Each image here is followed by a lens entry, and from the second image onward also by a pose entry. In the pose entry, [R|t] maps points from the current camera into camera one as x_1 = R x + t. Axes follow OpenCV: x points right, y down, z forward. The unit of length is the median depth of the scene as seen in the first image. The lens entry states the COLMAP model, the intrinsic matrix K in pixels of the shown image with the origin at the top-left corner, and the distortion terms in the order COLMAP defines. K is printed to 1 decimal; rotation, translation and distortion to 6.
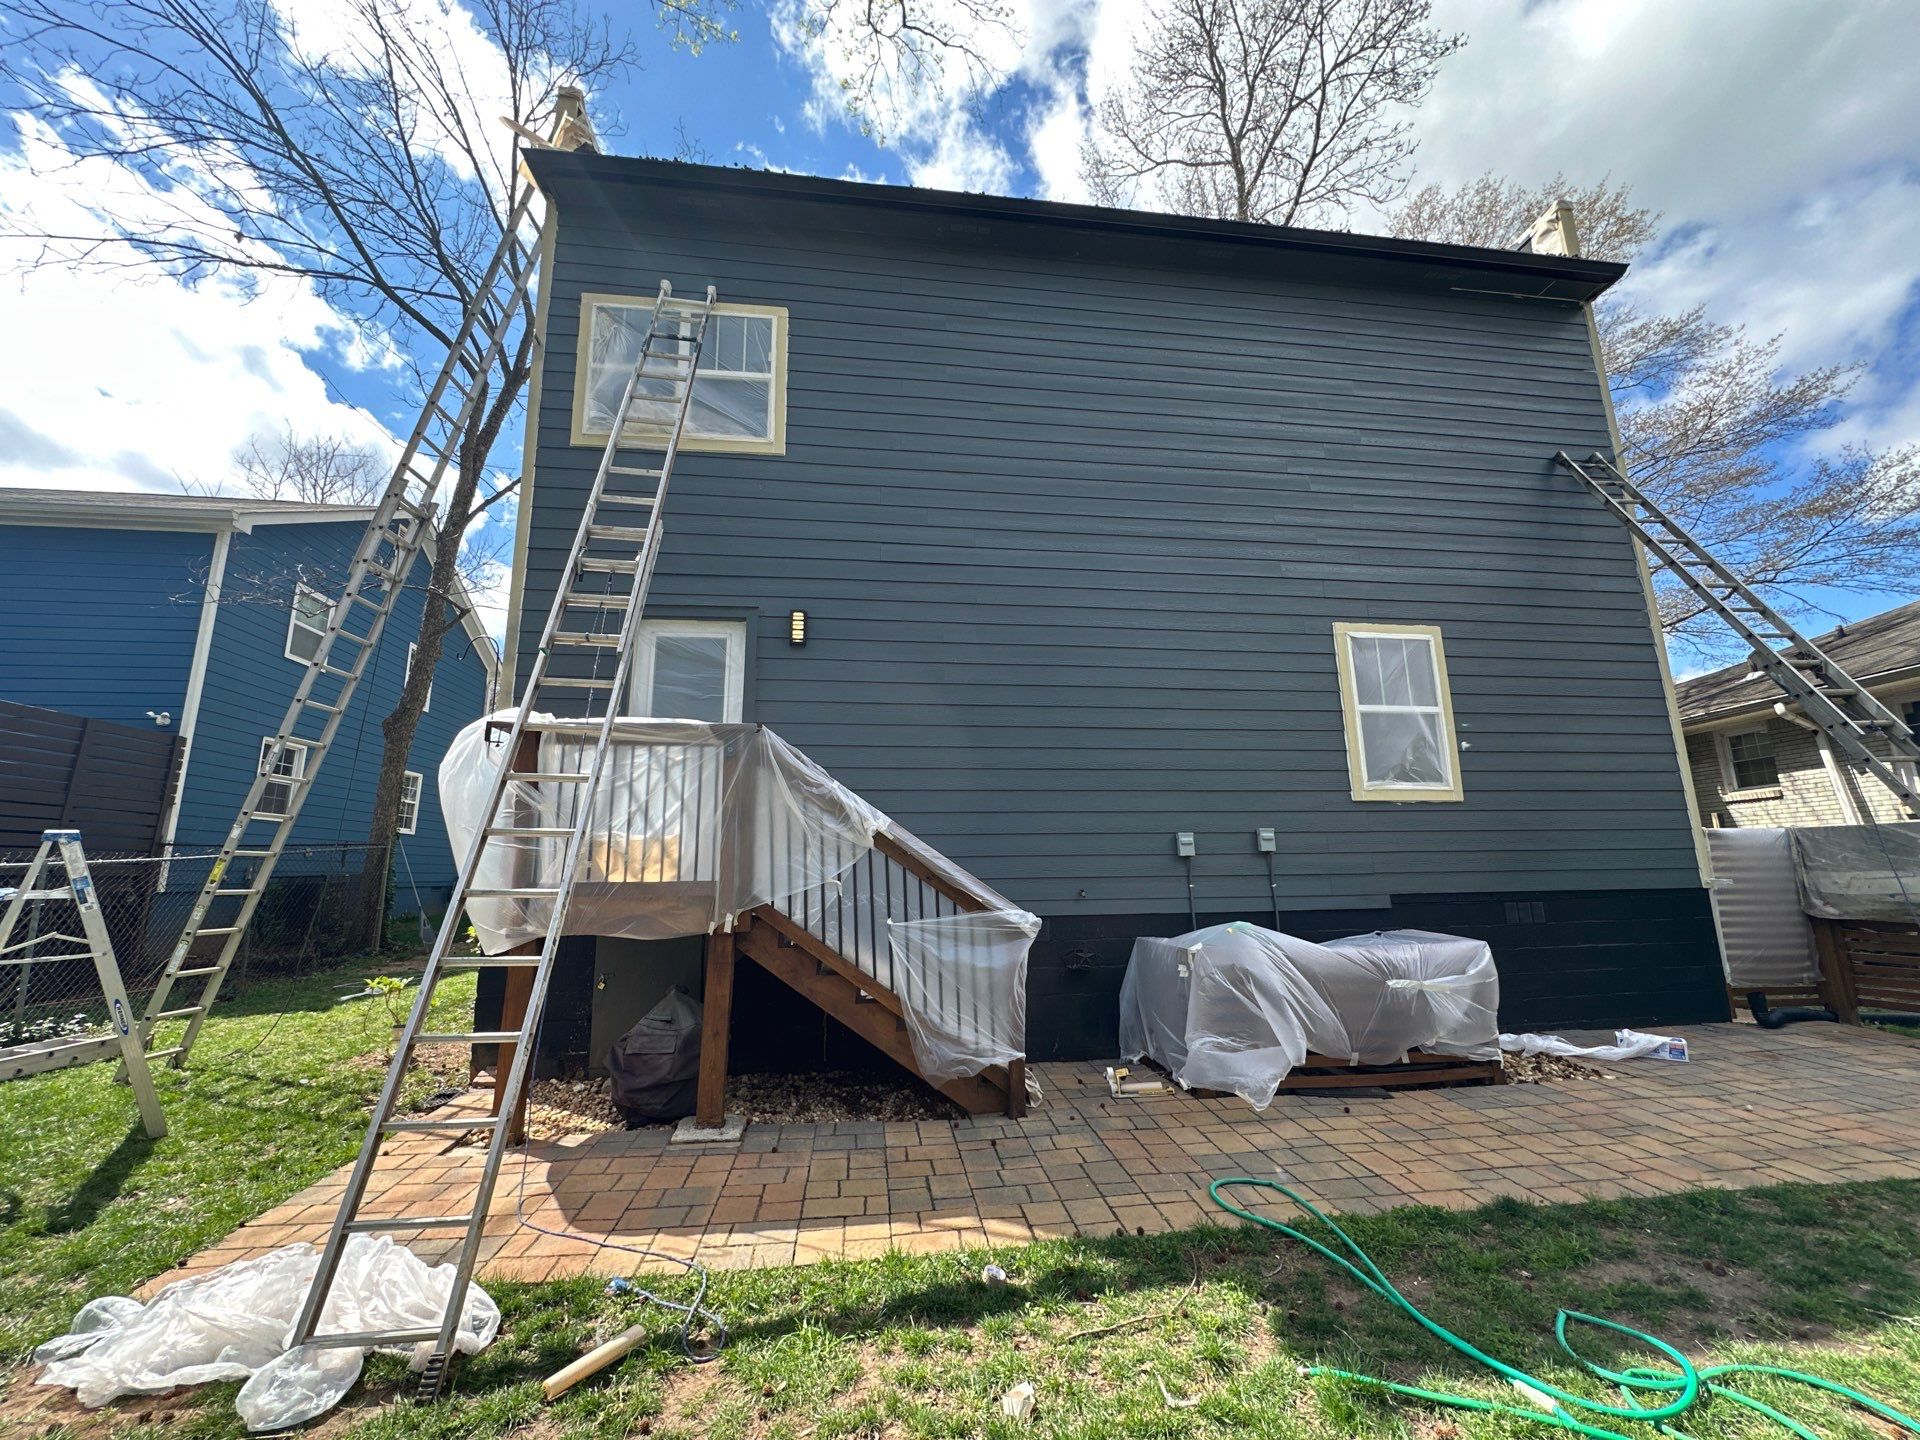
lens RADIAL K [[776.7, 0, 960.0], [0, 776.7, 720.0], [0, 0, 1]] dist [-0.002461, -0.000419]
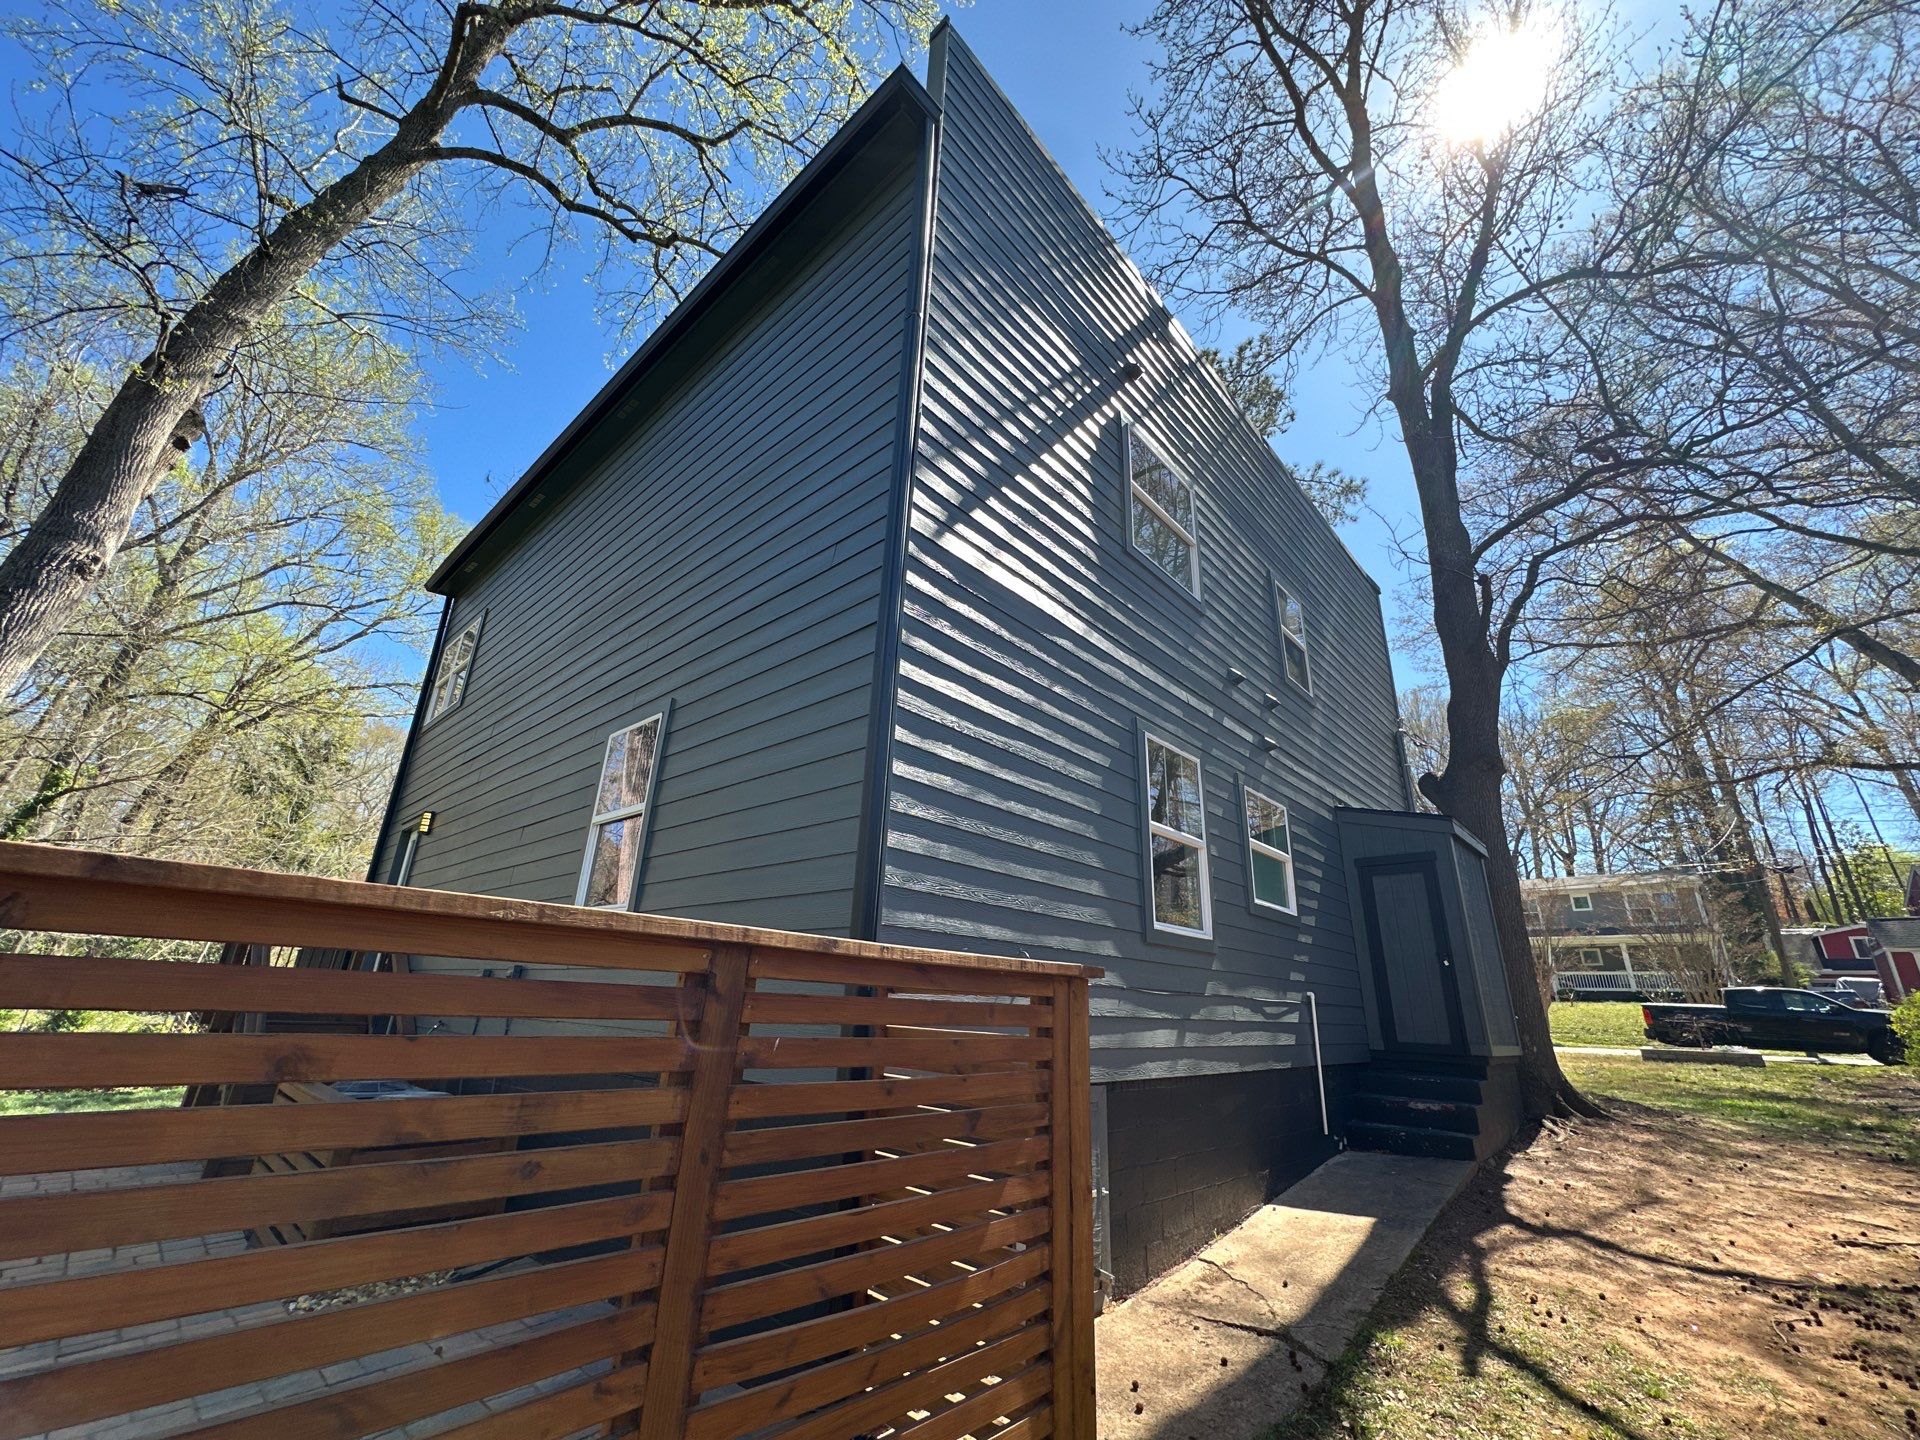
lens RADIAL K [[776.7, 0, 960.0], [0, 776.7, 720.0], [0, 0, 1]] dist [-0.002461, -0.000419]
pose [[0.634642, -0.232710, -0.736936, 2.210860], [0.108705, 0.970986, -0.213002, 0.161930], [0.765122, 0.055072, 0.641525, 1.159484]]
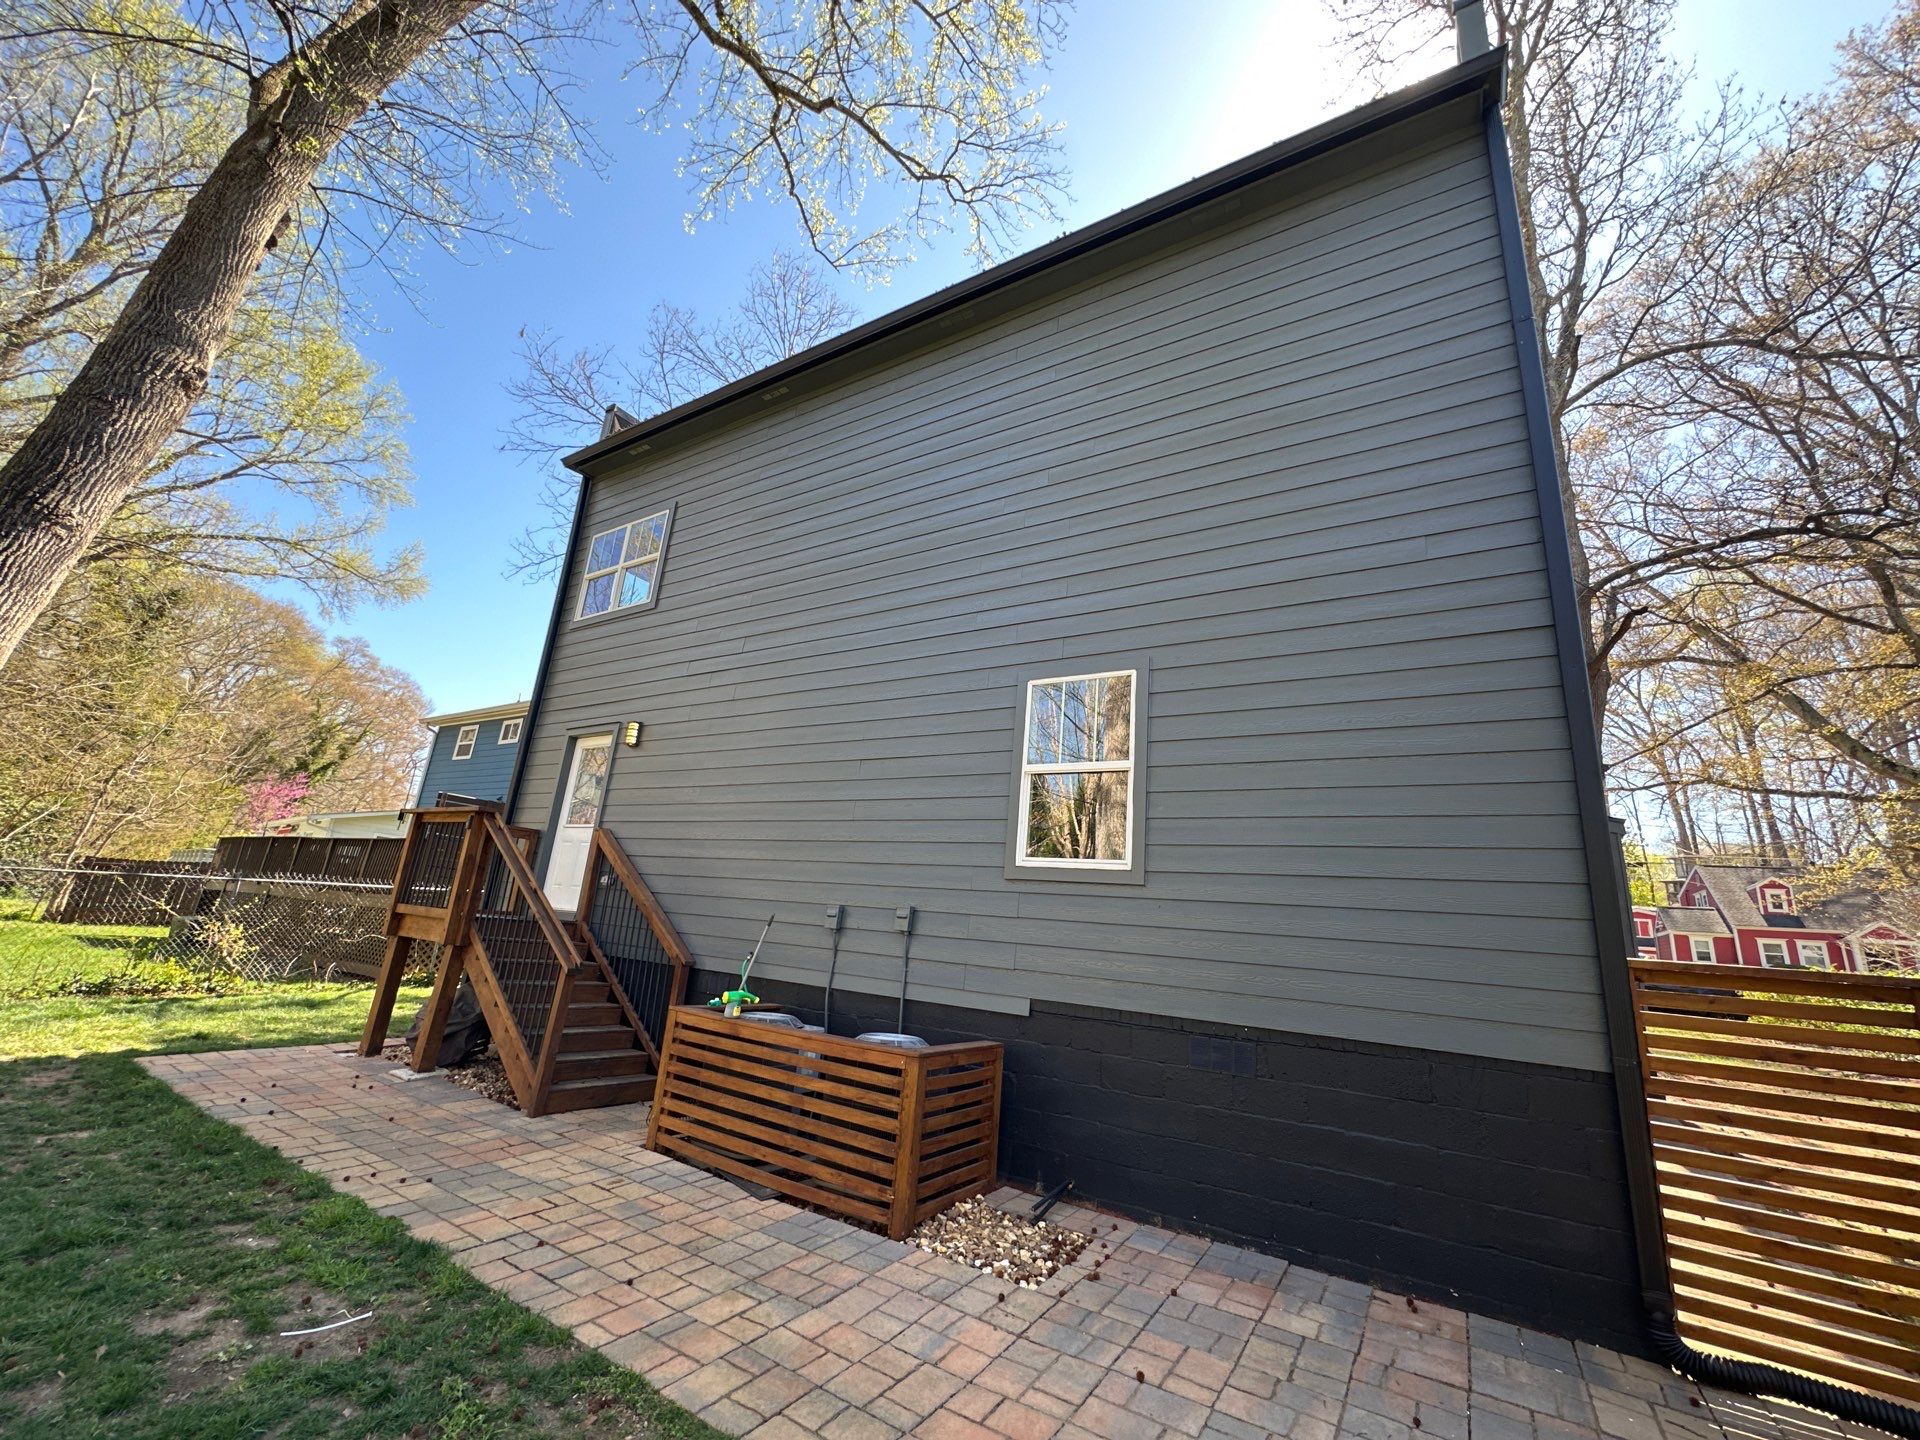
lens RADIAL K [[776.7, 0, 960.0], [0, 776.7, 720.0], [0, 0, 1]] dist [-0.002461, -0.000419]
pose [[0.764586, -0.097695, -0.637075, 1.544894], [0.029128, 0.992673, -0.117267, 0.044855], [0.643863, 0.071104, 0.761830, 0.472173]]
